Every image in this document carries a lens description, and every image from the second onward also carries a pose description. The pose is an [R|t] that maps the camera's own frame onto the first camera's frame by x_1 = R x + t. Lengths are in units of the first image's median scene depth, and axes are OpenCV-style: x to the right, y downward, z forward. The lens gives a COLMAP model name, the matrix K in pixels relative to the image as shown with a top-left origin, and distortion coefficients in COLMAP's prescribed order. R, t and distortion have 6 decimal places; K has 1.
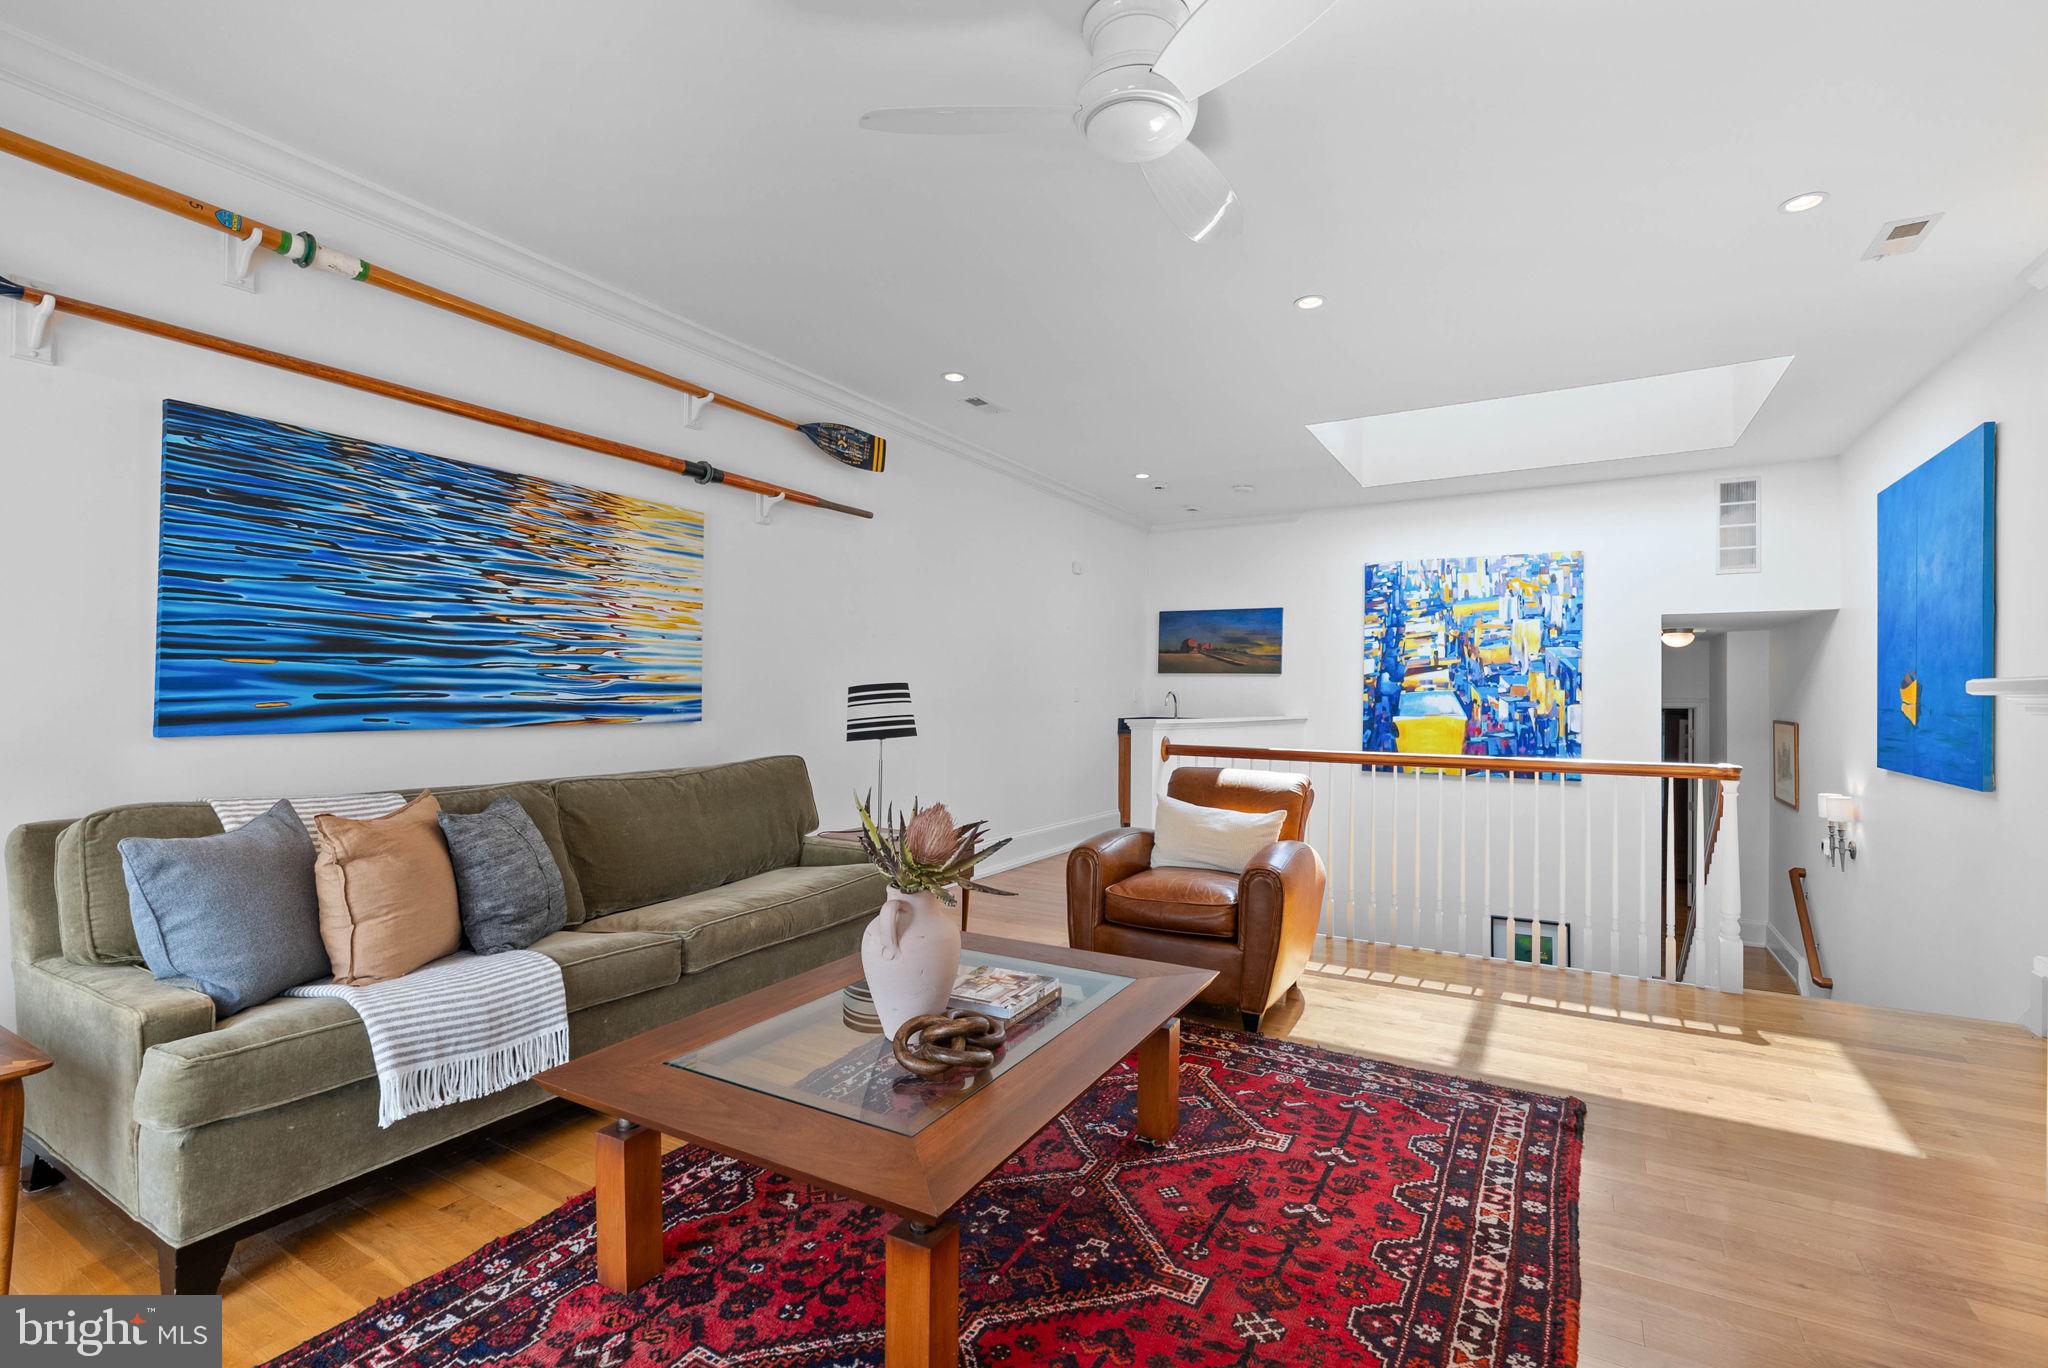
lens RADIAL K [[937.6, 0, 1028.1], [0, 937.6, 661.9], [0, 0, 1]] dist [-0.011865, 0.005900]
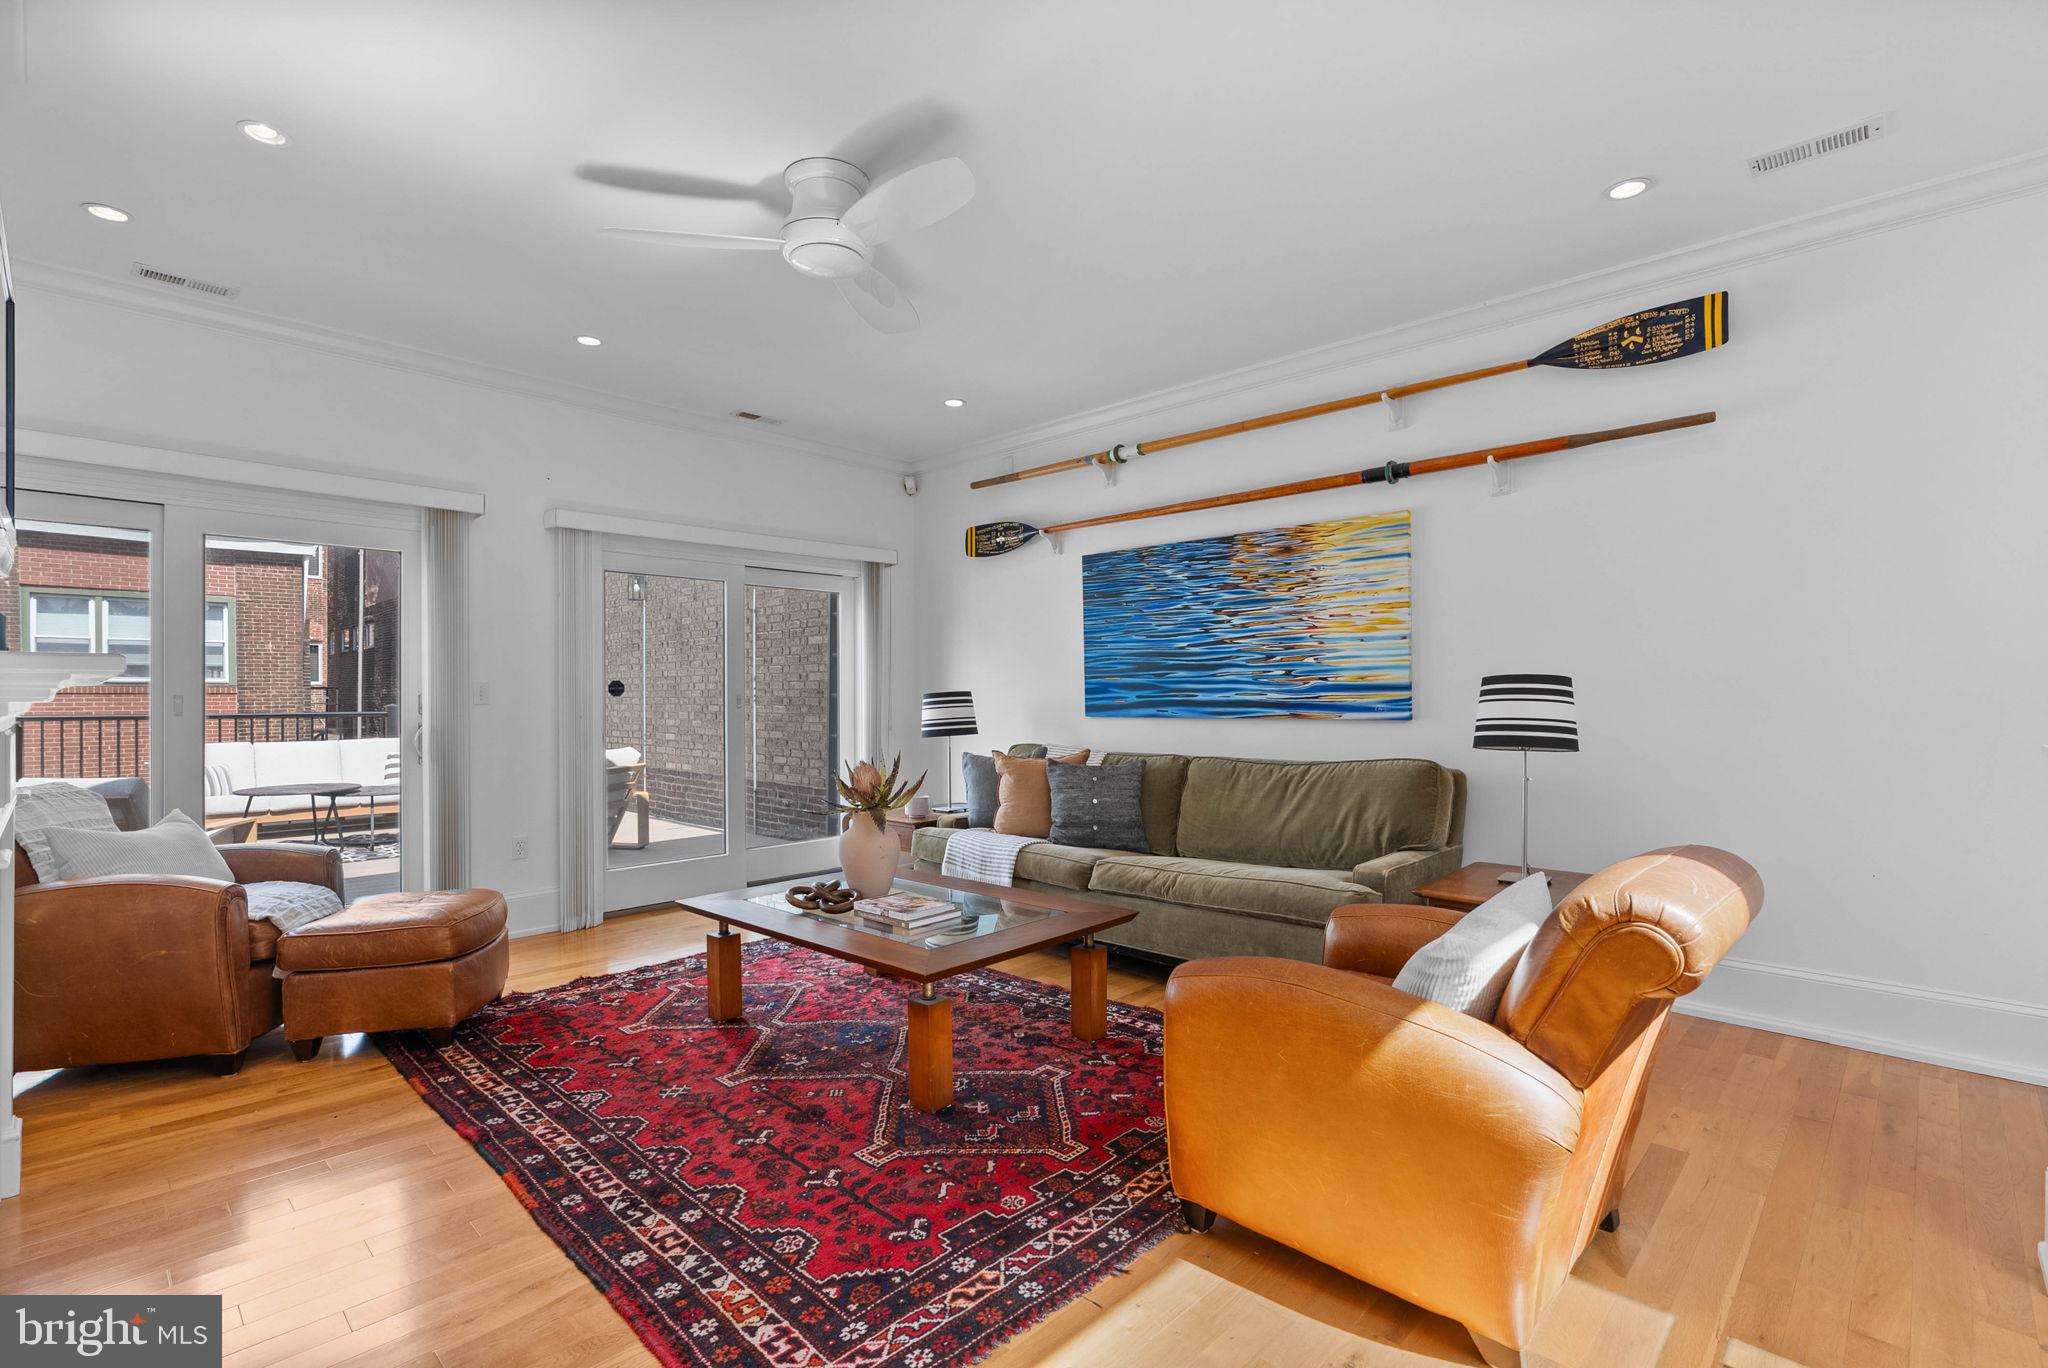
lens RADIAL K [[937.6, 0, 1028.1], [0, 937.6, 661.9], [0, 0, 1]] dist [-0.011865, 0.005900]
pose [[-0.242764, -0.045534, -0.969016, 1.031779], [0.032982, 0.997933, -0.055155, 0.062510], [0.969525, -0.045350, -0.240761, 1.237472]]
